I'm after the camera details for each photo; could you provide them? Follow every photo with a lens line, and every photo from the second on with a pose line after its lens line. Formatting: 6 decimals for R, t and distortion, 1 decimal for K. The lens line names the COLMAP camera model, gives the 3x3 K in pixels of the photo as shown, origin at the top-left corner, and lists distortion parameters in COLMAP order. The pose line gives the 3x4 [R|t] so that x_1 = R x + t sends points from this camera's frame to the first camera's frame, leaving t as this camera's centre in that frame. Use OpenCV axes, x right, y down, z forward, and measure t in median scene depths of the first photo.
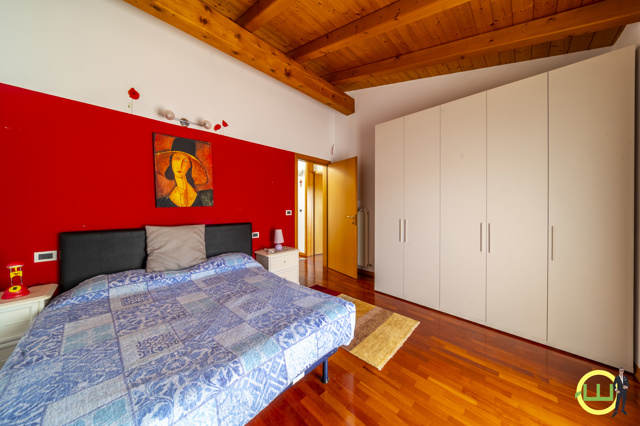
lens RADIAL K [[204.6, 0, 320.2], [0, 204.6, 209.6], [0, 0, 1]] dist [-0.000568, -0.000026]
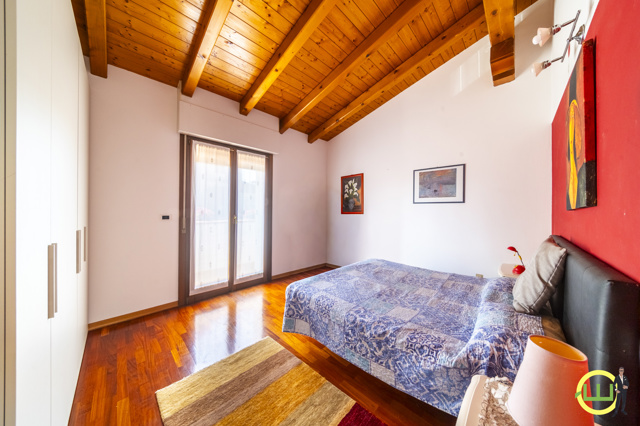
lens RADIAL K [[204.6, 0, 317.8], [0, 204.6, 210.7], [0, 0, 1]] dist [-0.000568, -0.000026]
pose [[-0.999989, -0.000191, 0.004709, -0.025611], [-0.000141, 0.999945, 0.010497, -0.033850], [-0.004710, 0.010497, -0.999934, 2.050471]]
